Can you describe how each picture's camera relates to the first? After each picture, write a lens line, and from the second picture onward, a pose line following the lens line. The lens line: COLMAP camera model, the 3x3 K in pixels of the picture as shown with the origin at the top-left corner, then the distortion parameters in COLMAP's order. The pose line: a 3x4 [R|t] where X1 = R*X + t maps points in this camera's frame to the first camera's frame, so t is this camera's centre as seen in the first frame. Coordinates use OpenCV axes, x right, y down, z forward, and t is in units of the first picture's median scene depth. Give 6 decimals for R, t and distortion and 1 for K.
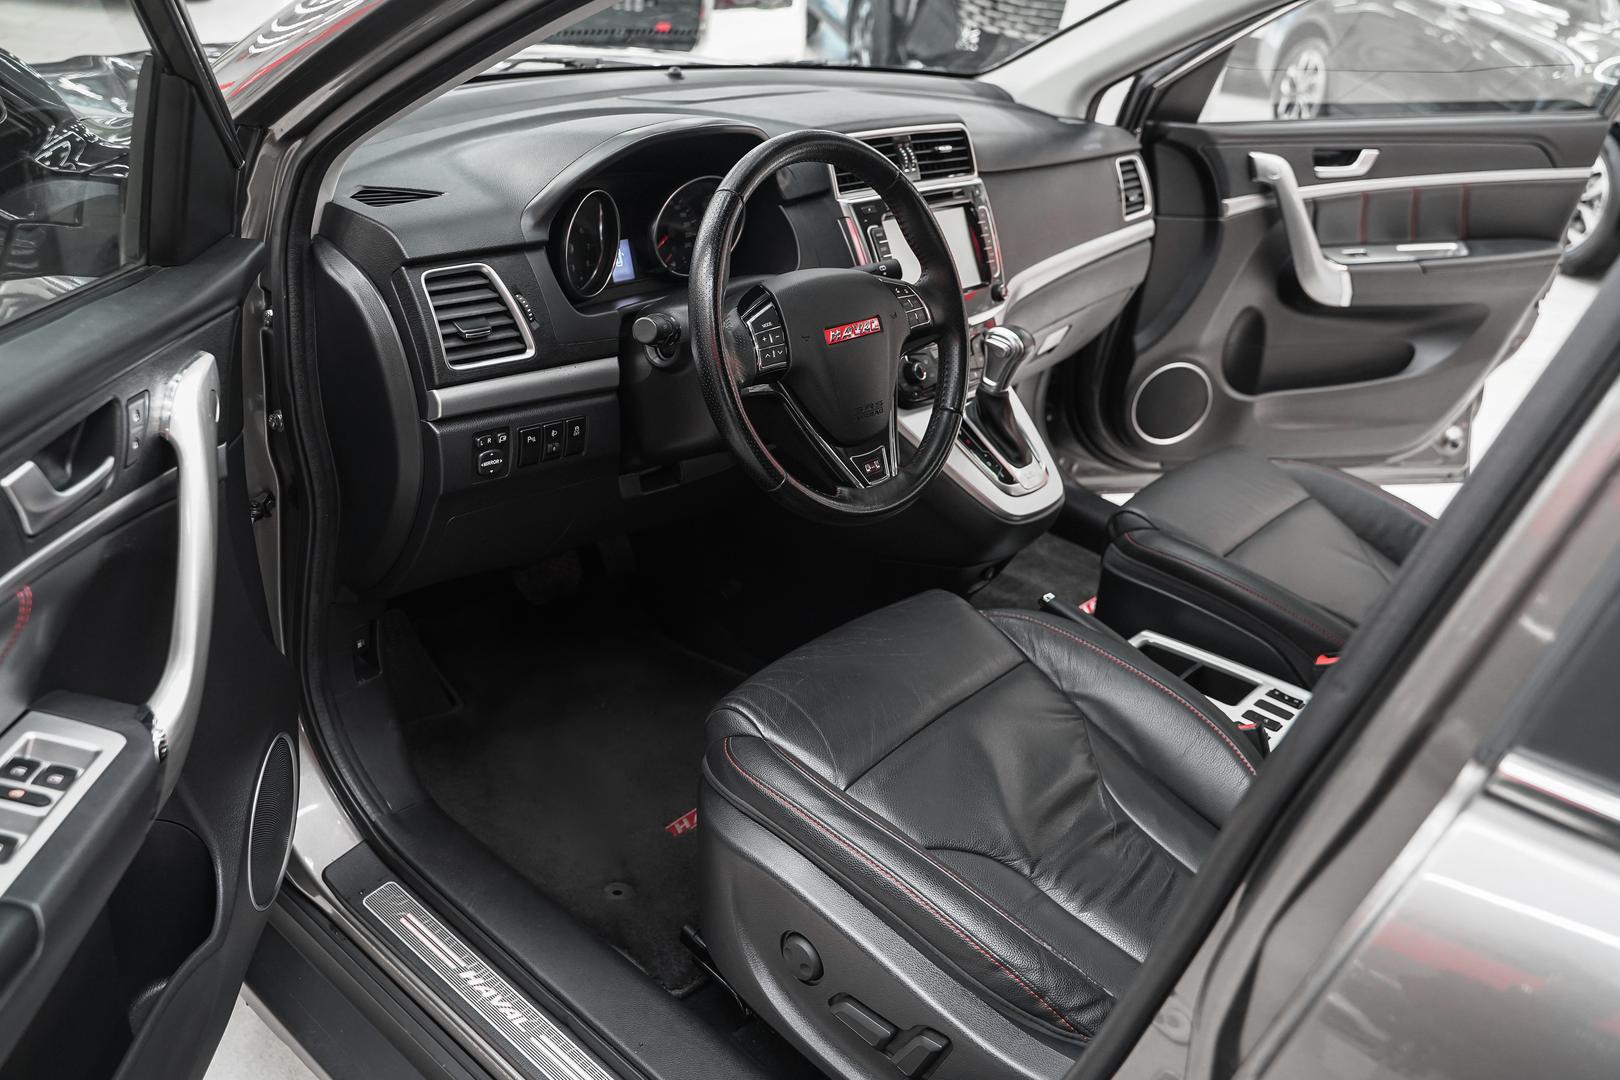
lens RADIAL K [[1352.1, 0, 811.1], [0, 1352.1, 511.0], [0, 0, 1]] dist [0.050265, 0.000877]
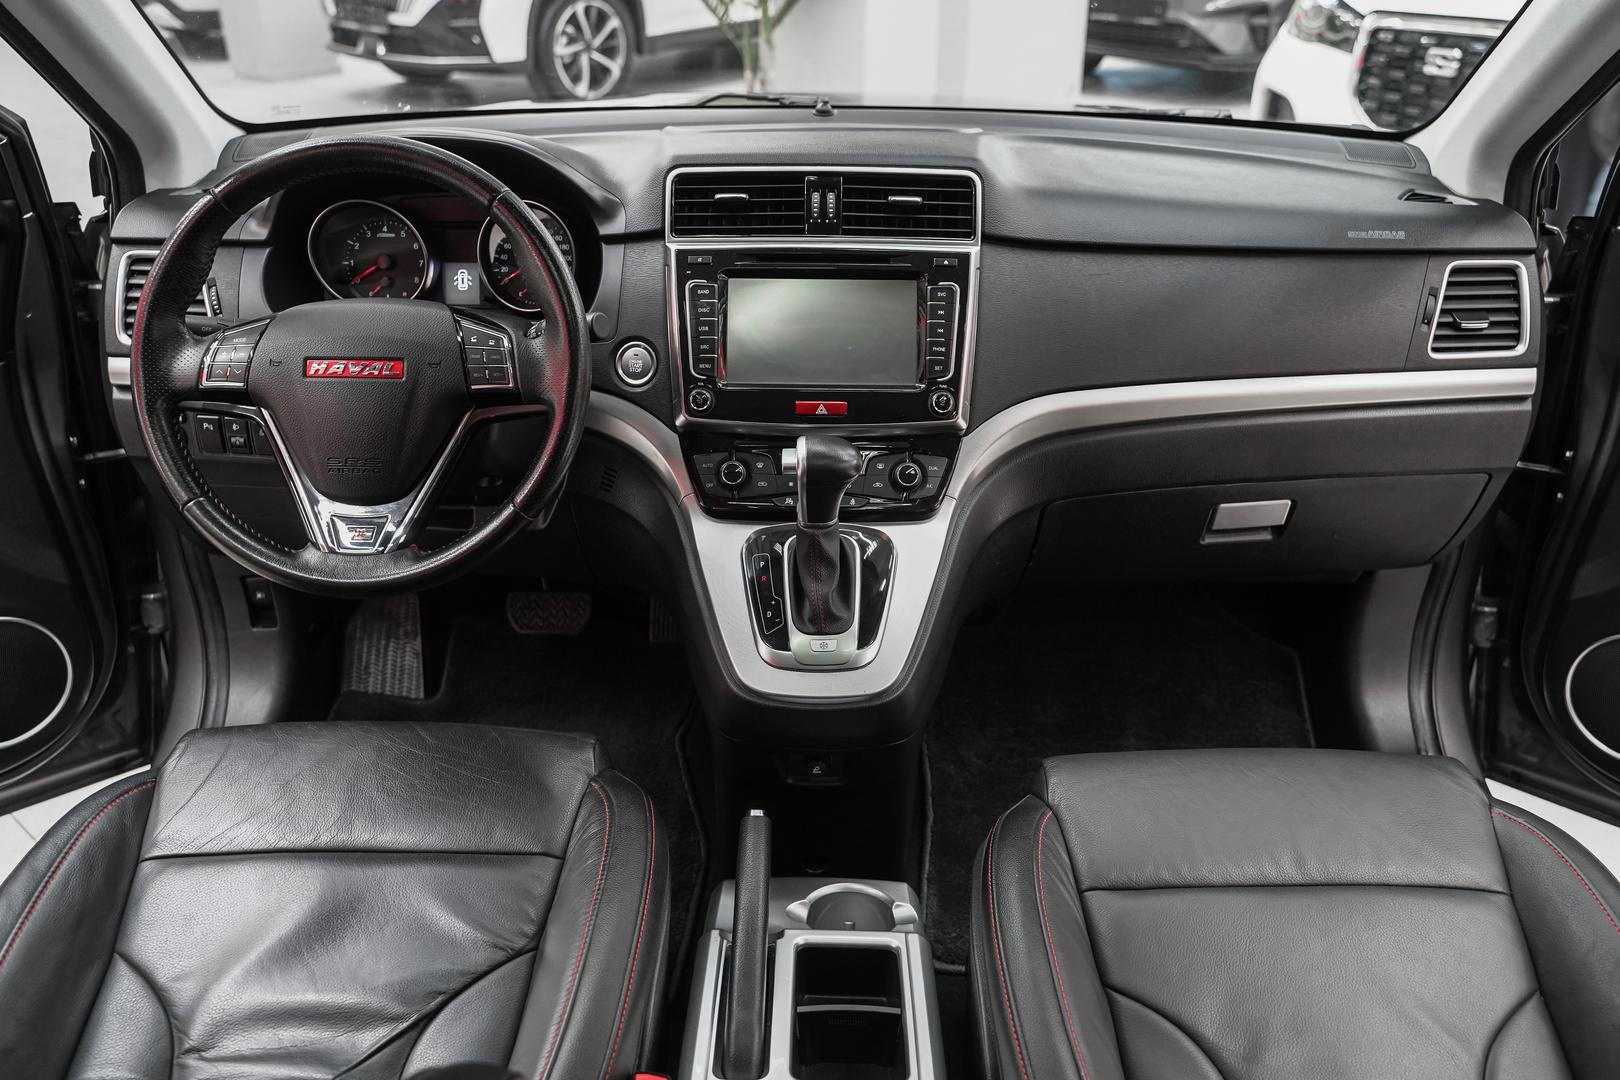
lens RADIAL K [[1314.2, 0, 810.0], [0, 1314.2, 540.0], [0, 0, 1]] dist [-0.003407, -0.002151]
pose [[0.629952, 0.234751, -0.740306, 0.727677], [-0.272220, 0.959491, 0.072614, -0.144288], [0.727363, 0.155783, 0.668337, 0.584005]]
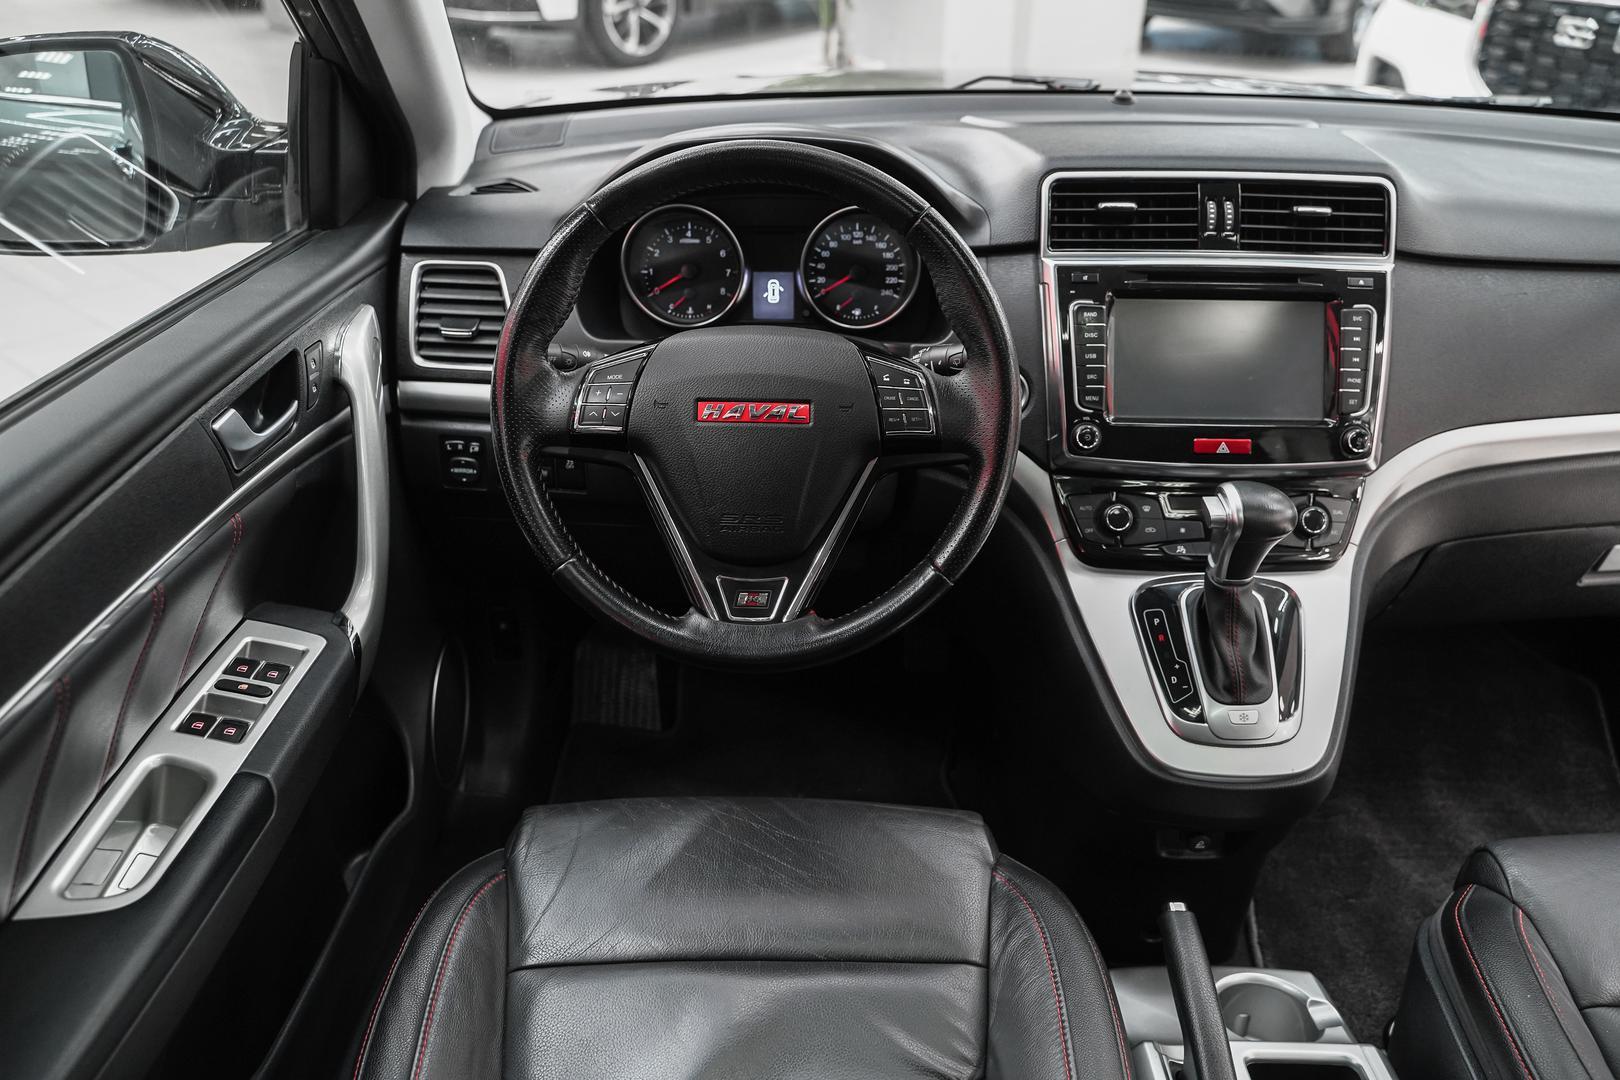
lens RADIAL K [[1298.0, 0, 810.0], [0, 1298.0, 540.0], [0, 0, 1]] dist [-0.002280, -0.011361]
pose [[0.634951, 0.262483, -0.726595, 0.503047], [-0.276086, 0.955499, 0.103911, -0.127818], [0.721536, 0.134624, 0.679163, 0.477343]]
